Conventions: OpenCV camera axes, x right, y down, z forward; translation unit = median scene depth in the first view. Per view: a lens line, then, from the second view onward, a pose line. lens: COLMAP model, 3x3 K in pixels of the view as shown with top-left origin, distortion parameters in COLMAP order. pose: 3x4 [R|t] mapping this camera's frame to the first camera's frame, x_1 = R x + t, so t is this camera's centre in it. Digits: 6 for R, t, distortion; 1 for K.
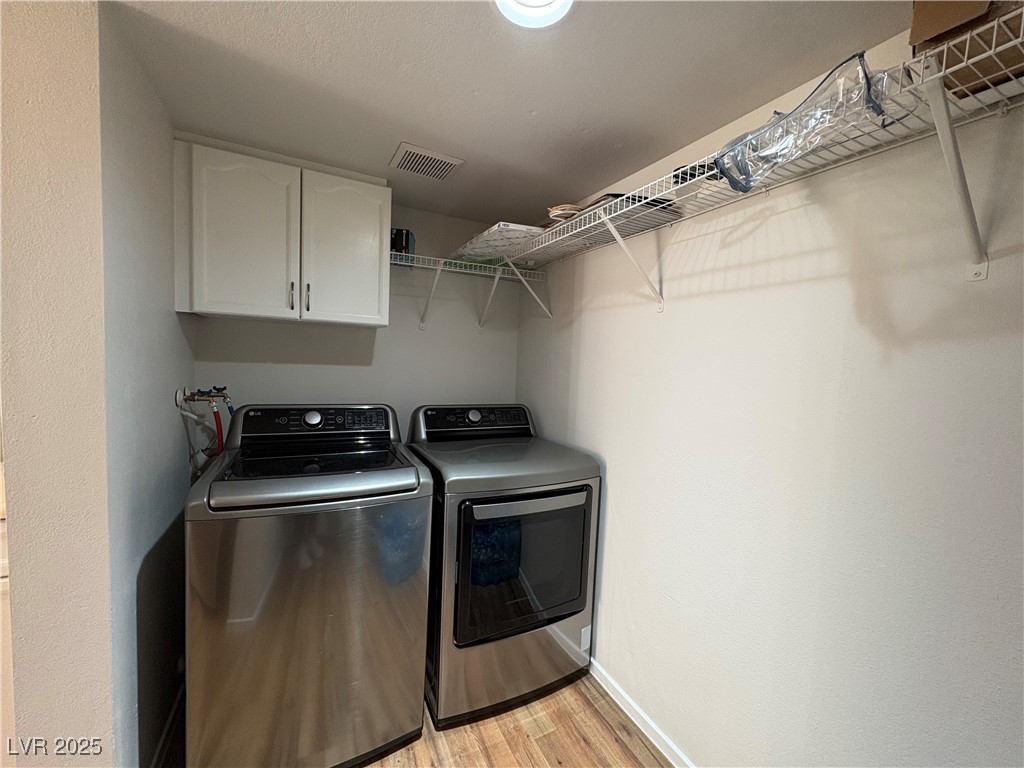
lens RADIAL K [[404.8, 0, 509.7], [0, 404.8, 384.8], [0, 0, 1]] dist [-0.001769, -0.000120]
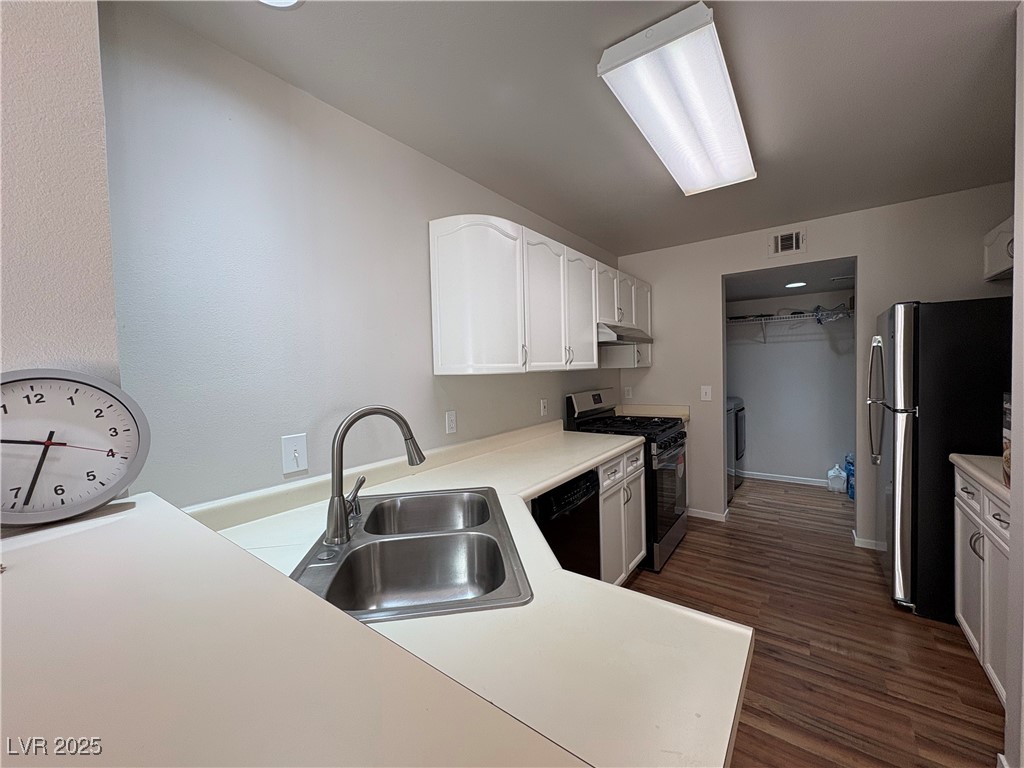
lens RADIAL K [[404.8, 0, 510.0], [0, 404.8, 378.8], [0, 0, 1]] dist [-0.001769, -0.000120]
pose [[0.890629, -0.082073, 0.447264, -3.987987], [0.096927, 0.995237, -0.010383, -0.117206], [-0.444281, 0.052599, 0.894342, -1.320208]]
